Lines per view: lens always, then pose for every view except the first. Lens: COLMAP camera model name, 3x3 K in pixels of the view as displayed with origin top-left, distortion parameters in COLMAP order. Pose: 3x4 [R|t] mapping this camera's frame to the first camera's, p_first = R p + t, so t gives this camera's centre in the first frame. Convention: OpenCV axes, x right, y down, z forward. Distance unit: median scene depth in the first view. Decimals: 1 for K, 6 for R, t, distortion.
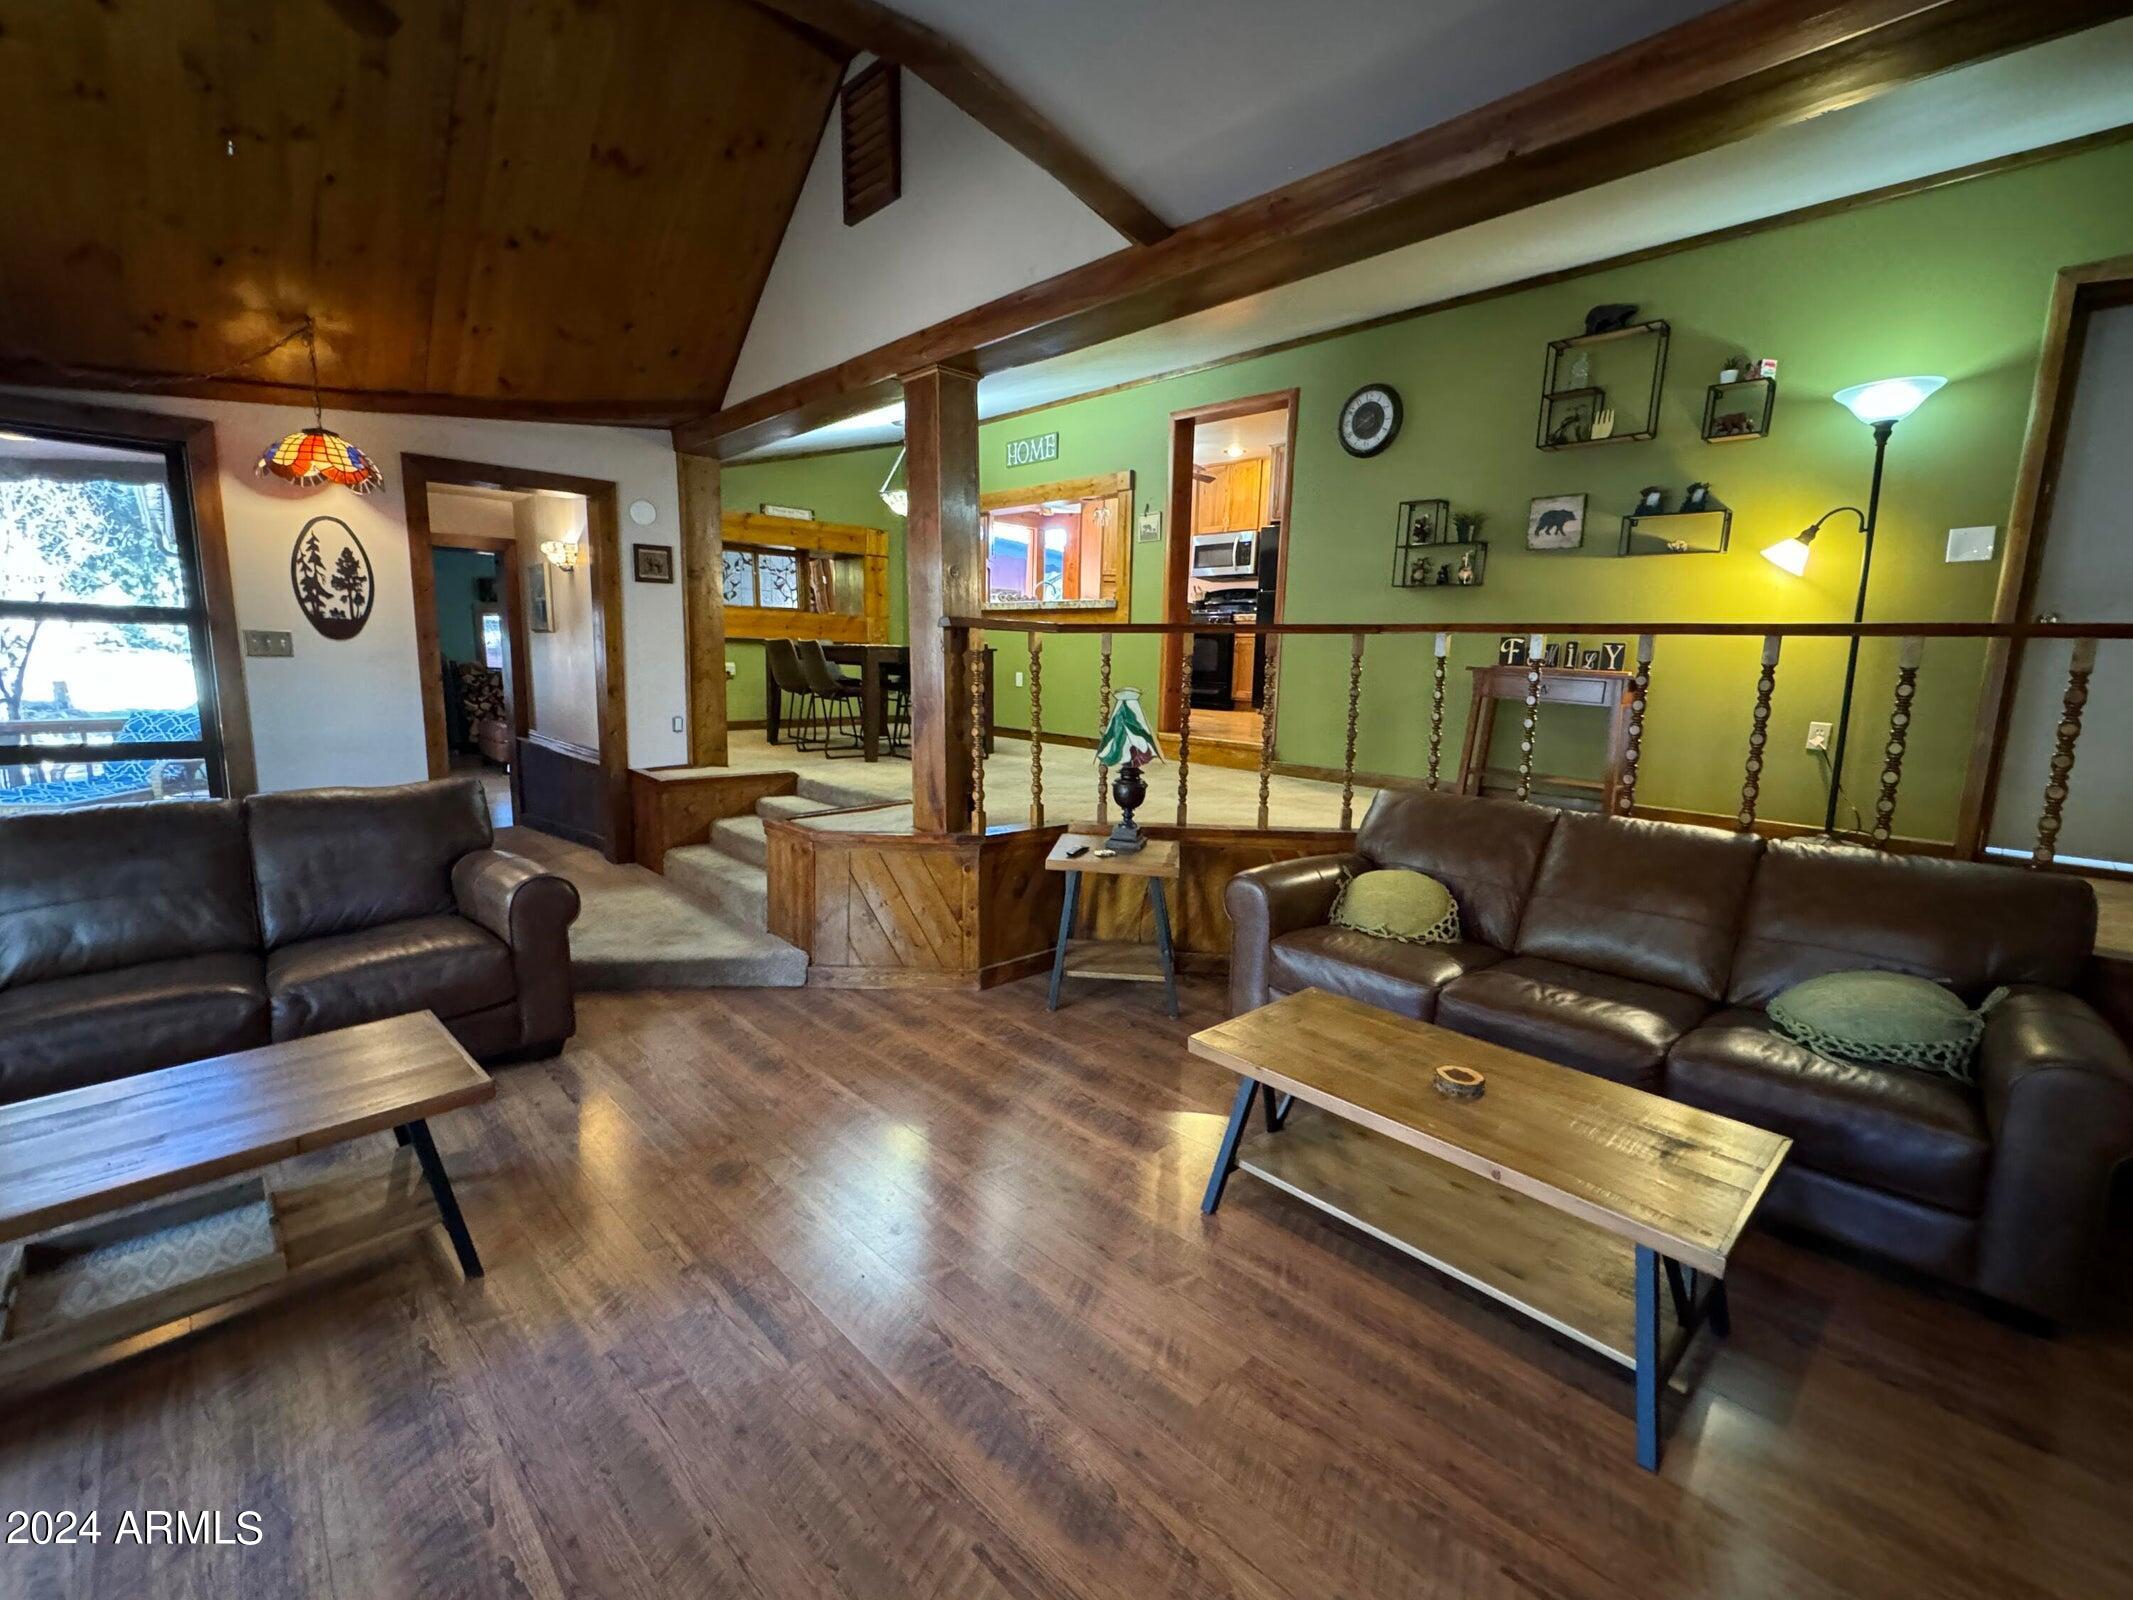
lens RADIAL K [[920.7, 0, 1067.2], [0, 920.7, 801.0], [0, 0, 1]] dist [-0.002782, 0.000619]
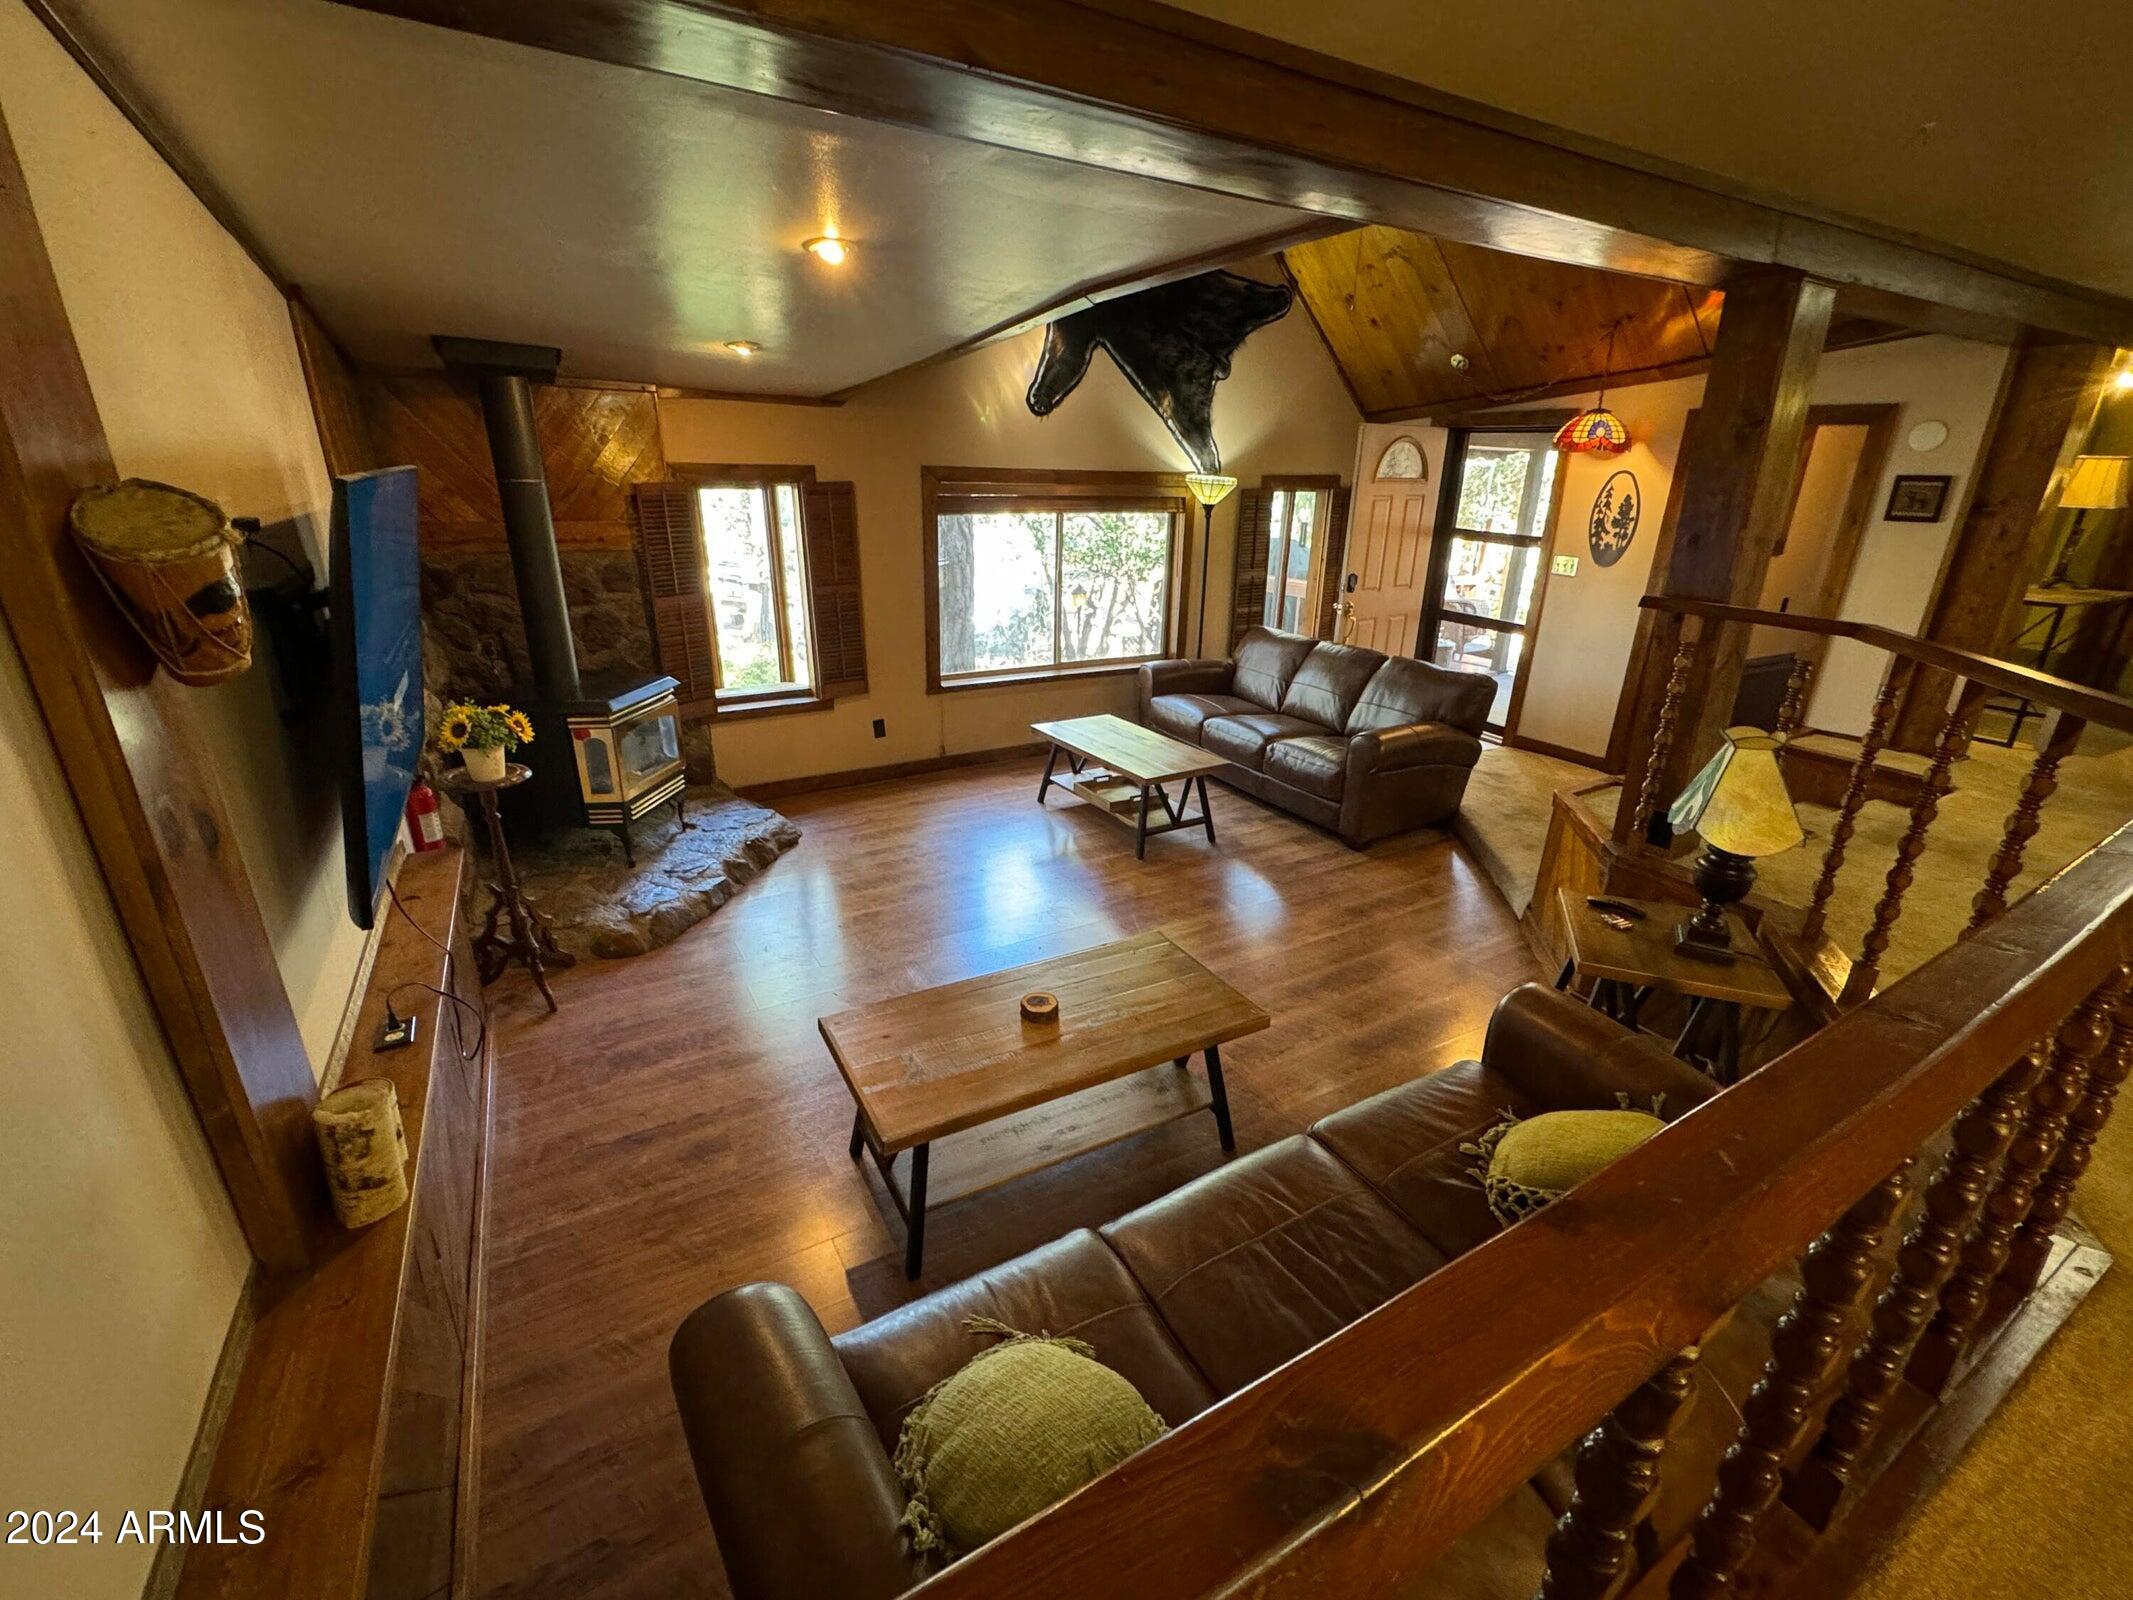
lens RADIAL K [[920.7, 0, 1070.6], [0, 920.7, 803.4], [0, 0, 1]] dist [-0.002782, 0.000619]
pose [[-0.233632, 0.312545, -0.920723, 0.720159], [-0.180663, 0.916487, 0.356950, -0.197891], [0.955394, 0.249735, -0.157656, 0.564866]]
